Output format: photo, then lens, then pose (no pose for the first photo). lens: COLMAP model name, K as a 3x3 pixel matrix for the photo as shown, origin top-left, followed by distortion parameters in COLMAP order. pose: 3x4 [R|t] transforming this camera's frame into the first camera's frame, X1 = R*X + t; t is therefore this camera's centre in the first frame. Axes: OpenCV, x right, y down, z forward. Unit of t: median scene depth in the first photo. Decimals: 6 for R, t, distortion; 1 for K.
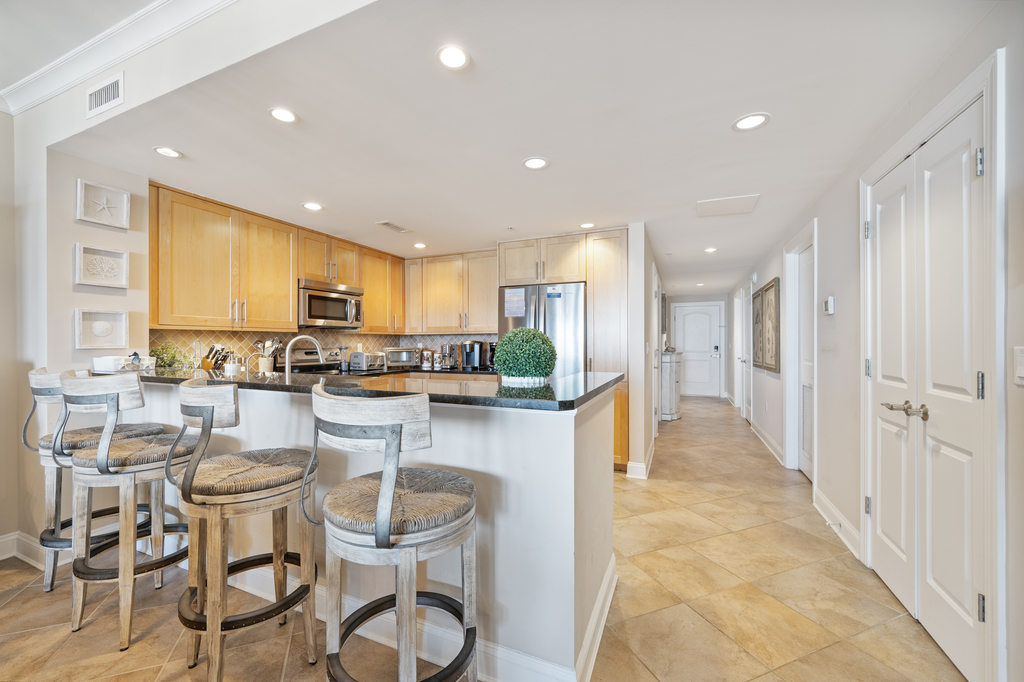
lens RADIAL K [[406.6, 0, 502.9], [0, 406.6, 343.3], [0, 0, 1]] dist [-0.000303, -0.000108]
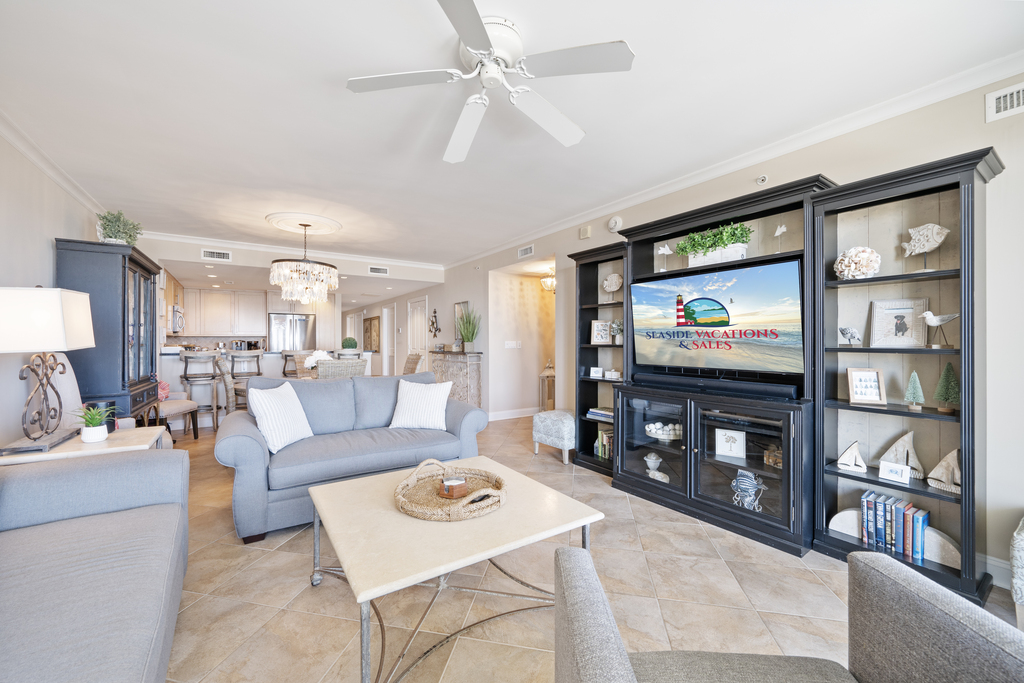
lens RADIAL K [[395.7, 0, 491.7], [0, 395.7, 341.9], [0, 0, 1]] dist [-0.001631, -0.000075]
pose [[0.557688, -0.001724, 0.830049, -1.023795], [0.003680, 0.999993, -0.000396, 0.006436], [-0.830043, 0.003275, 0.557690, -1.005855]]
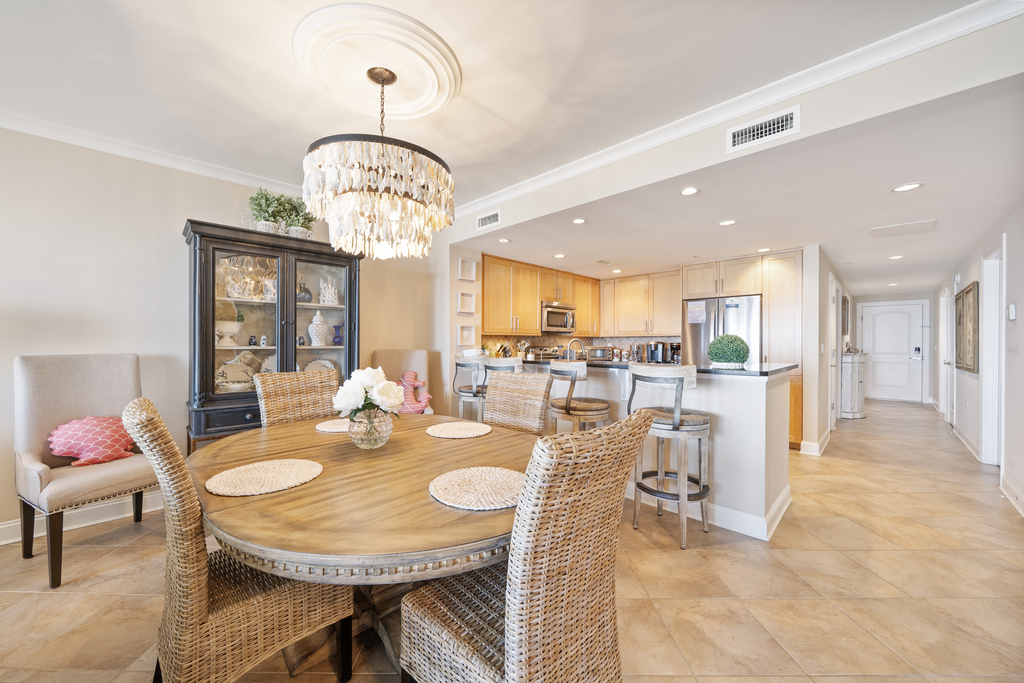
lens RADIAL K [[381.3, 0, 503.2], [0, 381.3, 344.5], [0, 0, 1]] dist [-0.005448, 0.000024]
pose [[0.931734, 0.005195, -0.363104, -0.100803], [-0.004263, 0.999985, 0.003368, 0.001197], [0.363116, -0.001590, 0.931743, -0.341673]]
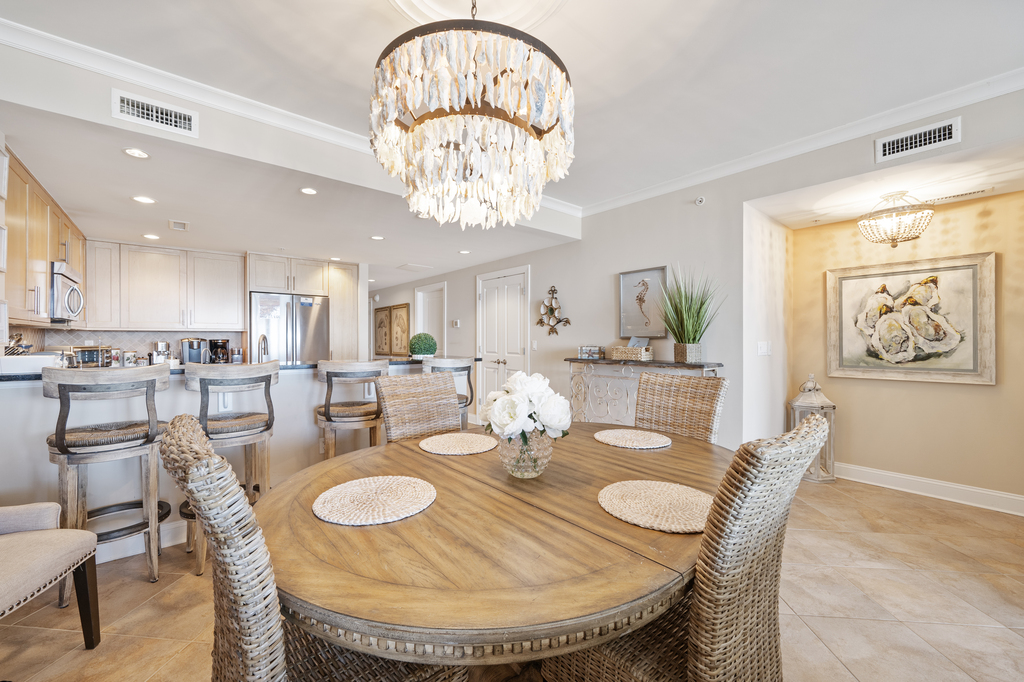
lens RADIAL K [[394.4, 0, 496.0], [0, 394.4, 340.6], [0, 0, 1]] dist [0.000478, 0.000165]
pose [[0.459078, -0.001961, 0.888394, -0.695257], [0.001643, 0.999998, 0.001358, 0.000177], [-0.888394, 0.000836, 0.459080, -0.139138]]
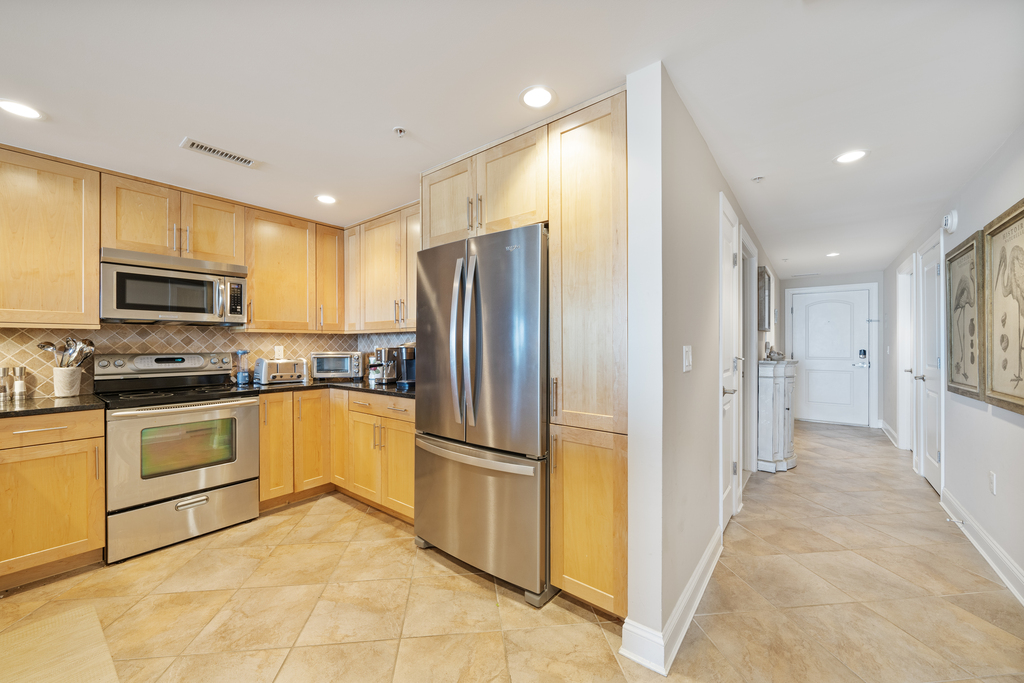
lens RADIAL K [[388.3, 0, 500.8], [0, 388.3, 344.5], [0, 0, 1]] dist [-0.005609, -0.000242]
pose [[0.964505, 0.000839, -0.264065, 0.254583], [-0.001163, 0.999999, -0.001069, -0.002426], [0.264064, 0.001339, 0.964504, 0.494450]]
